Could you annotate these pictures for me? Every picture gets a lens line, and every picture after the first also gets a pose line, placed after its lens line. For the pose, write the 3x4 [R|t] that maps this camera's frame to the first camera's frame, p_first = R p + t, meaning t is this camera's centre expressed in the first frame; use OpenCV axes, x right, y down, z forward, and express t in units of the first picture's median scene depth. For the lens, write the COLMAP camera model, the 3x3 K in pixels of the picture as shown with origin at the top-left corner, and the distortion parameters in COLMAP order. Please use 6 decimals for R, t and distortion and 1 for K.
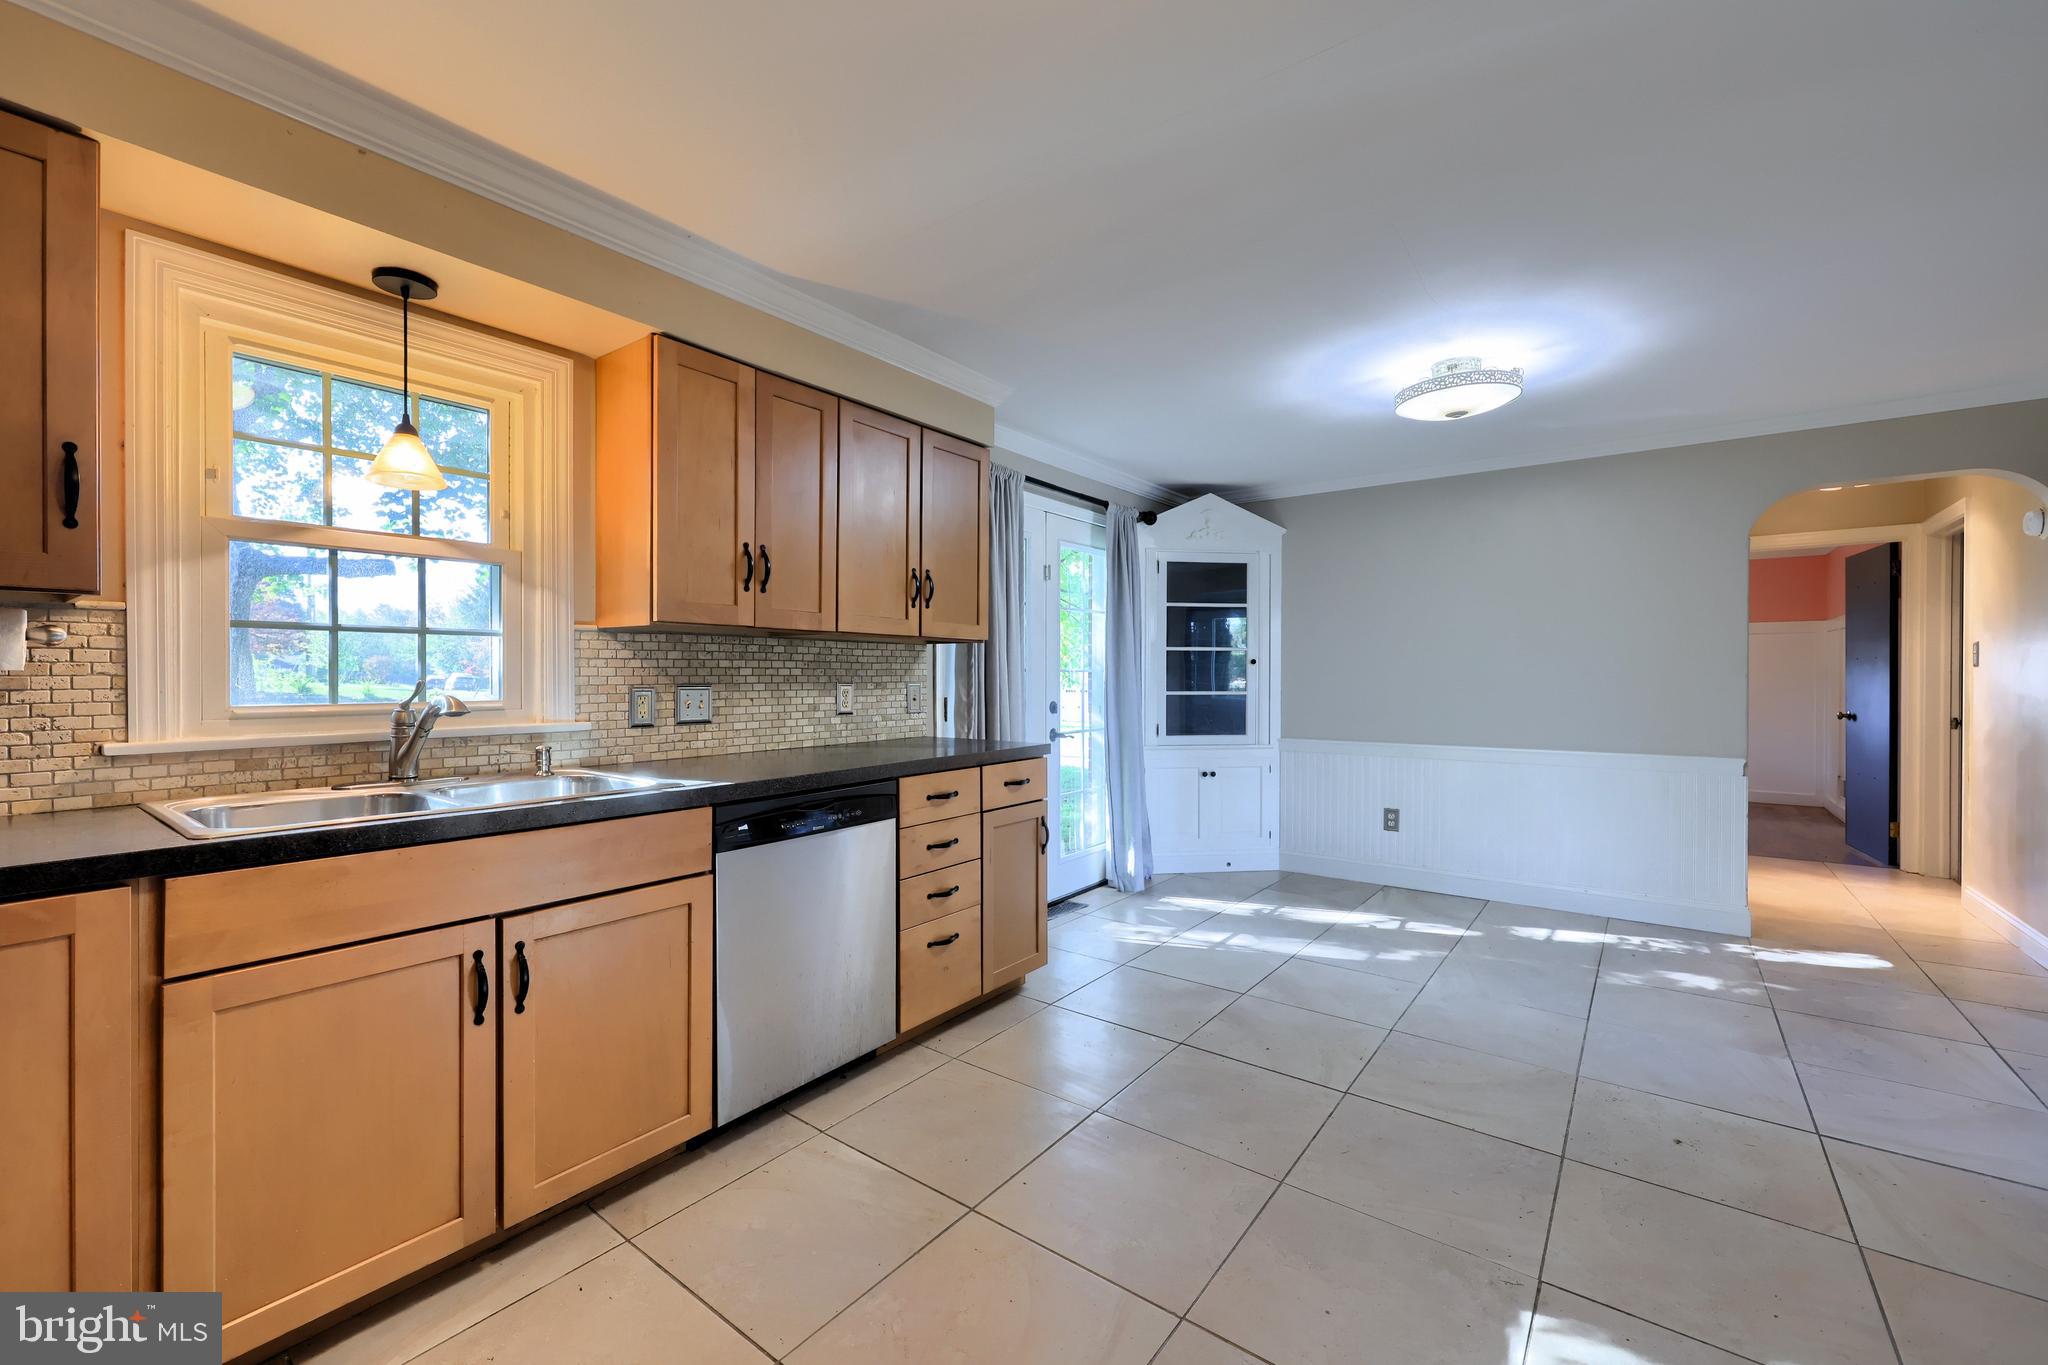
lens RADIAL K [[827.9, 0, 1023.1], [0, 827.9, 678.4], [0, 0, 1]] dist [-0.000425, -0.000029]
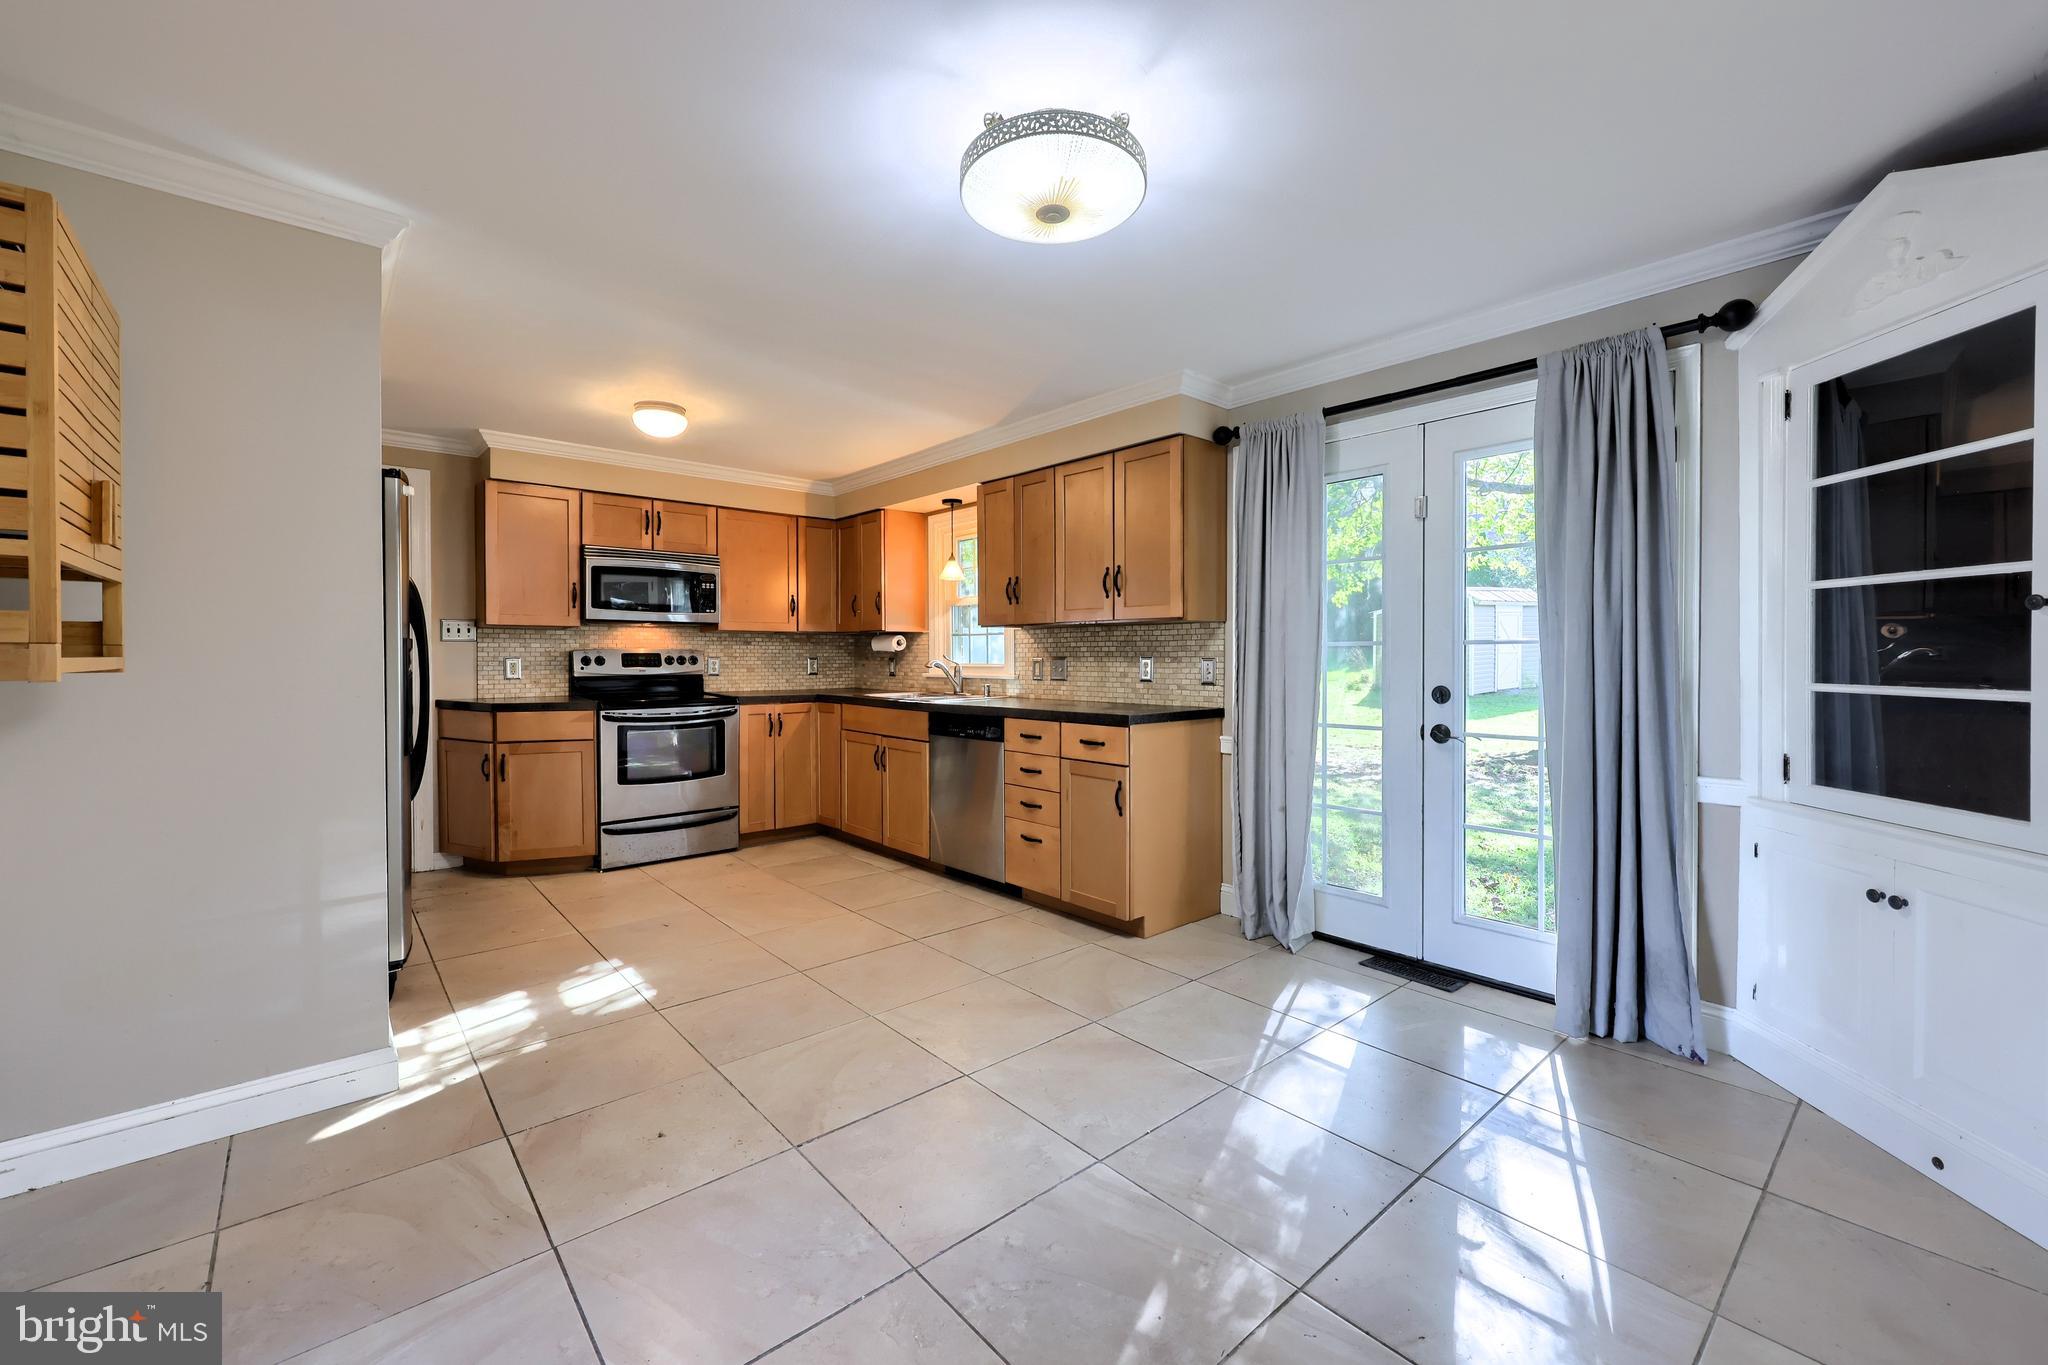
lens RADIAL K [[843.1, 0, 998.6], [0, 843.1, 665.6], [0, 0, 1]] dist [-0.001053, 0.000114]
pose [[-0.232665, 0.014374, -0.972451, 1.146603], [0.000768, 0.999893, 0.014596, -0.000584], [0.972557, 0.002649, -0.232651, 1.115488]]
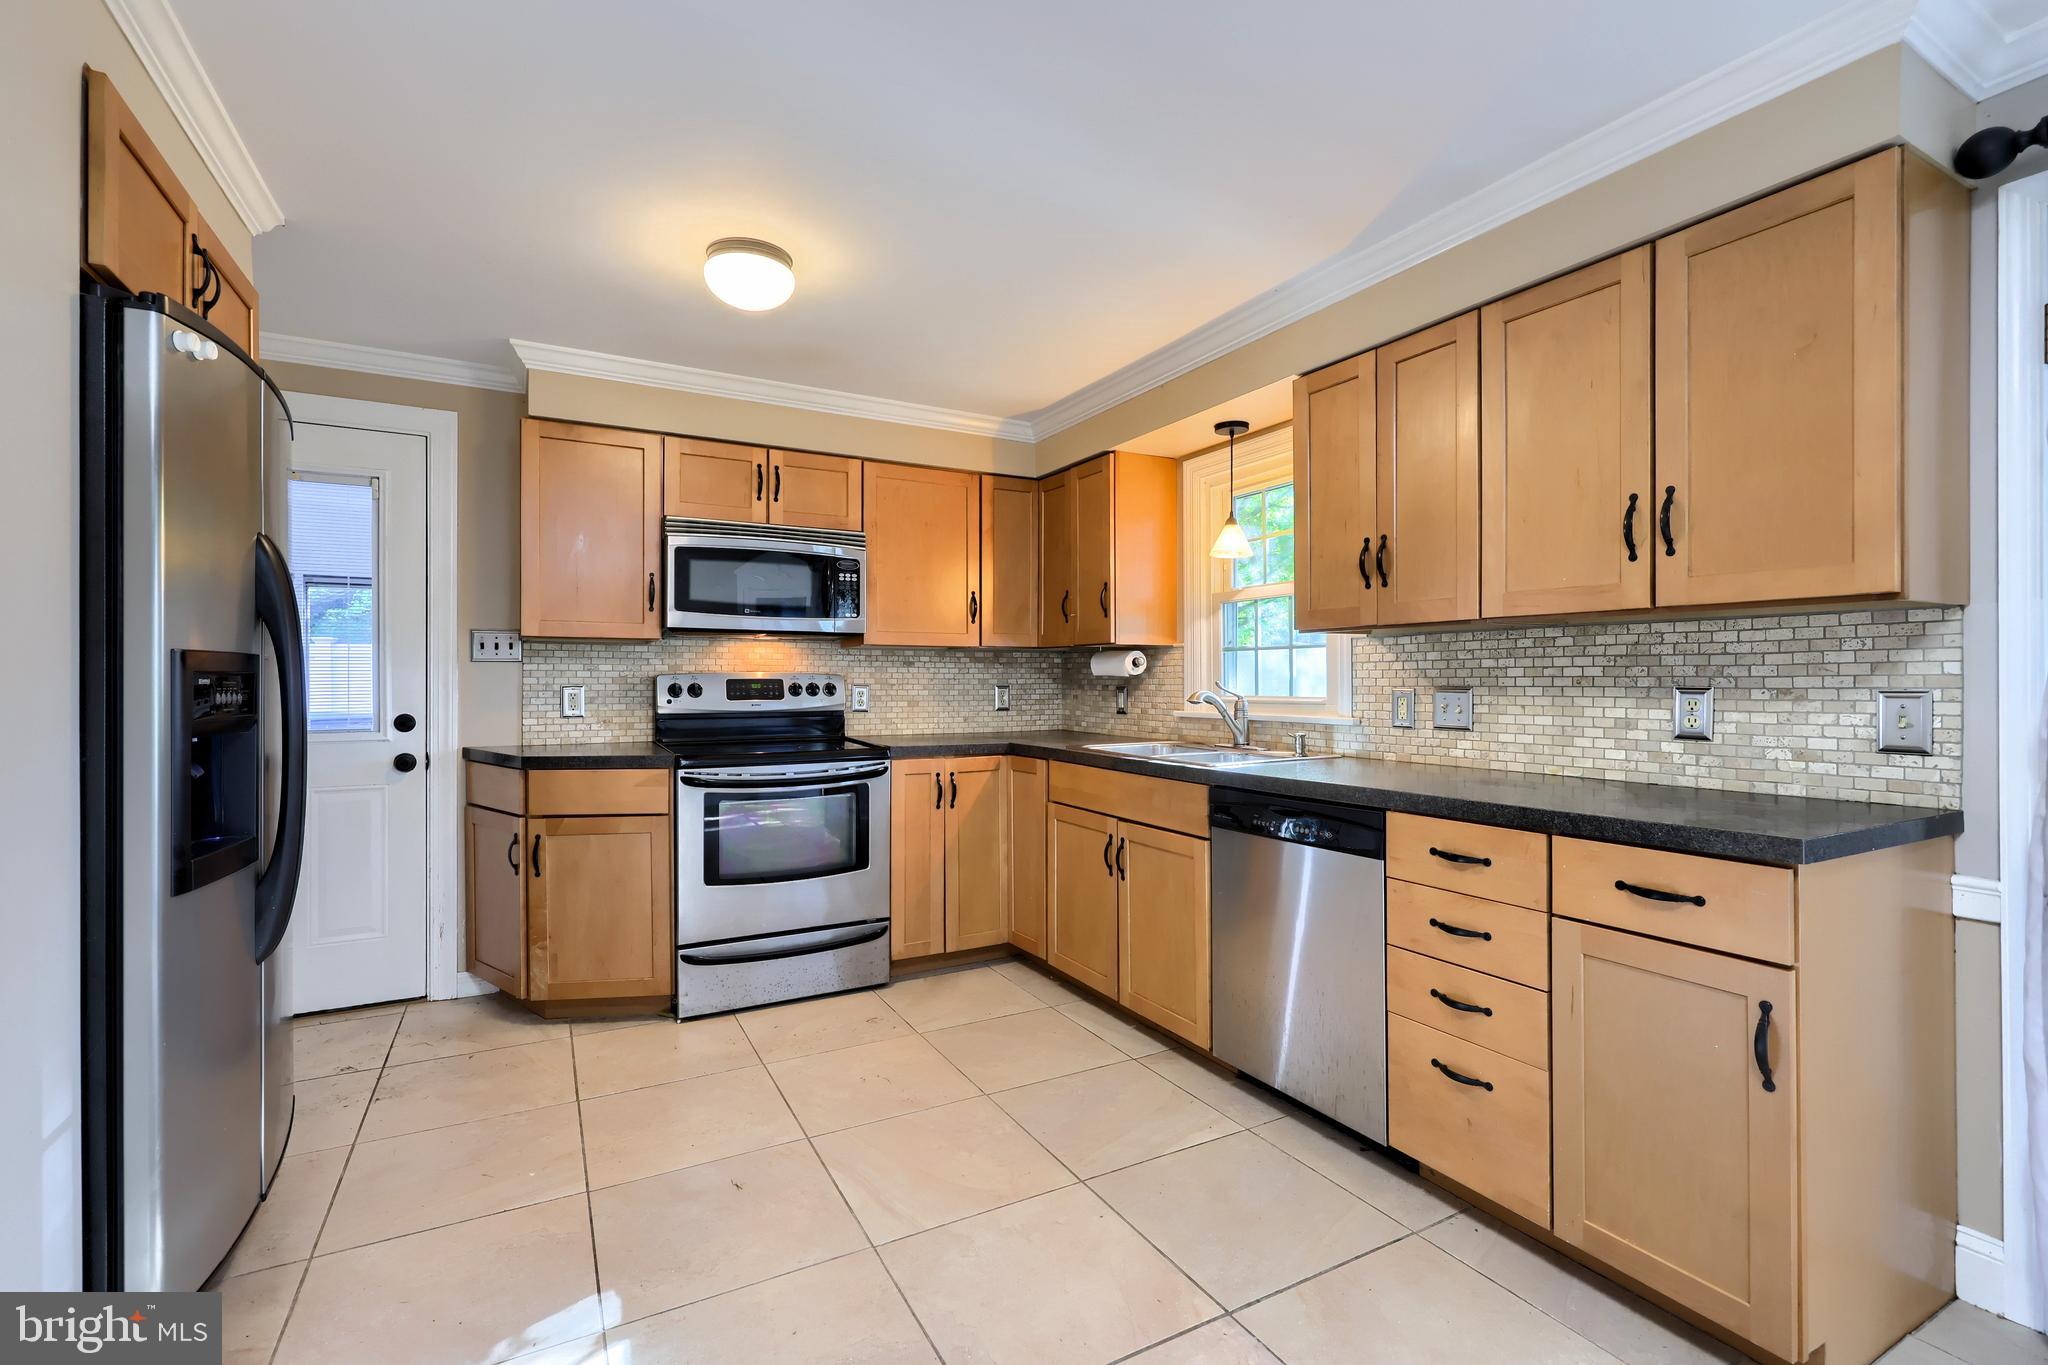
lens RADIAL K [[909.7, 0, 1010.5], [0, 909.7, 679.8], [0, 0, 1]] dist [-0.006453, -0.000767]
pose [[-0.423639, 0.001623, -0.905830, 0.625426], [0.000529, 0.999999, 0.001545, -0.002084], [0.905831, 0.000176, -0.423639, 0.854094]]
